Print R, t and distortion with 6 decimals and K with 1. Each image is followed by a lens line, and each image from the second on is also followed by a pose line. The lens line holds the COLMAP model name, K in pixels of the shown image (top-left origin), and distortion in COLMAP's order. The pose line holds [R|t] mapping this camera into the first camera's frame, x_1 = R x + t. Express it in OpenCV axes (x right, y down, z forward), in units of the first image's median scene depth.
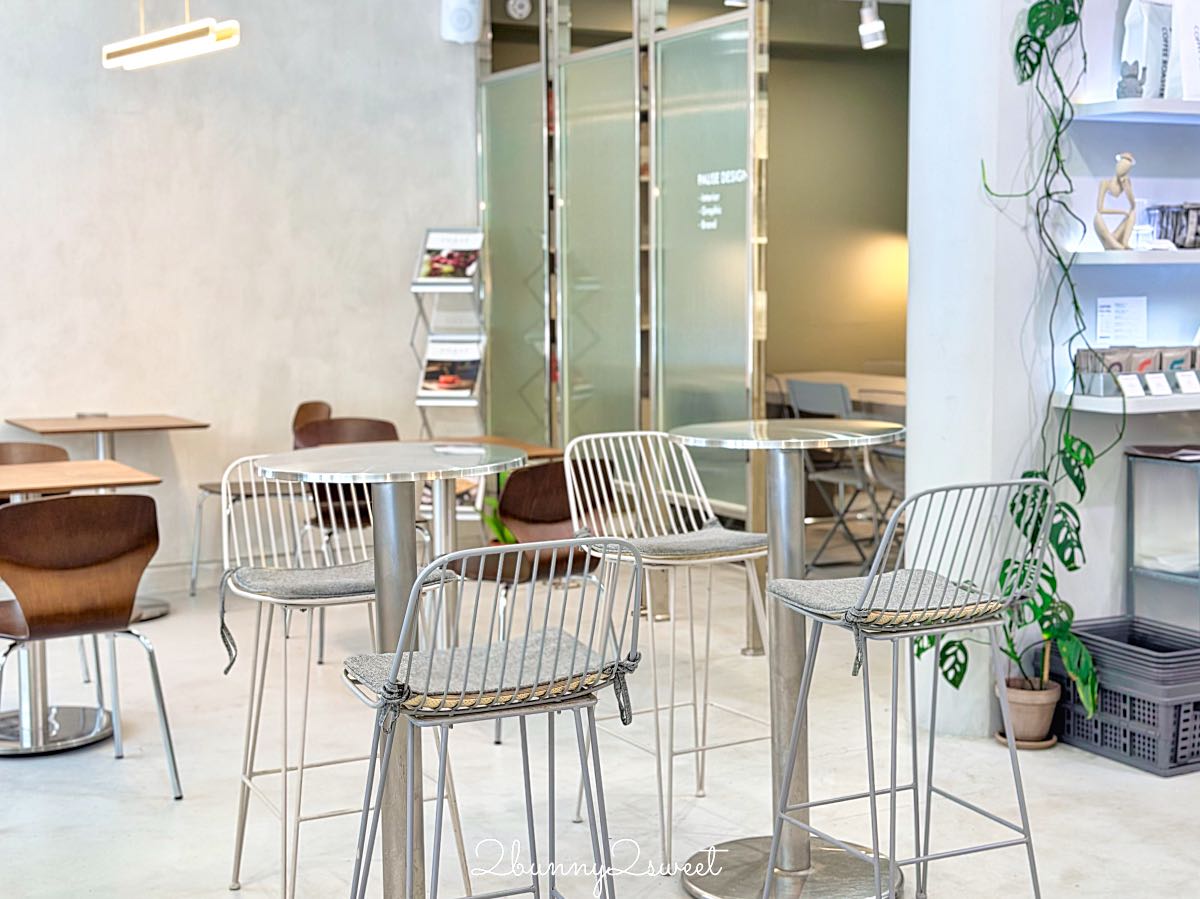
lens RADIAL K [[1690.2, 0, 597.1], [0, 1690.2, 447.4], [0, 0, 1]] dist [0.085512, 0.000000]
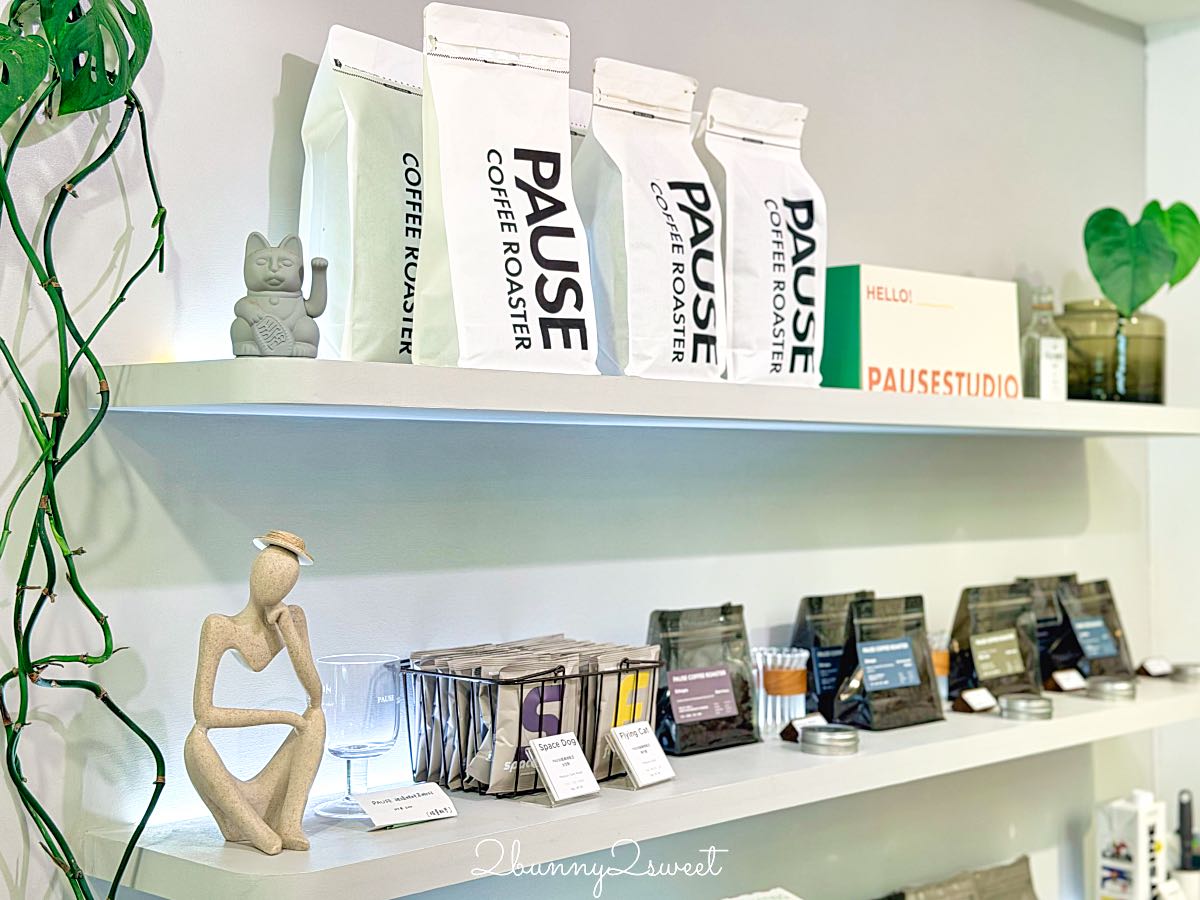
lens RADIAL K [[1690.2, 0, 599.9], [0, 1690.2, 451.6], [0, 0, 1]] dist [0.085512, 0.000000]
pose [[0.948439, 0.012495, 0.316713, 0.265077], [0.025504, 0.992974, -0.115552, -0.148672], [-0.315932, 0.117671, 0.941457, 0.689287]]
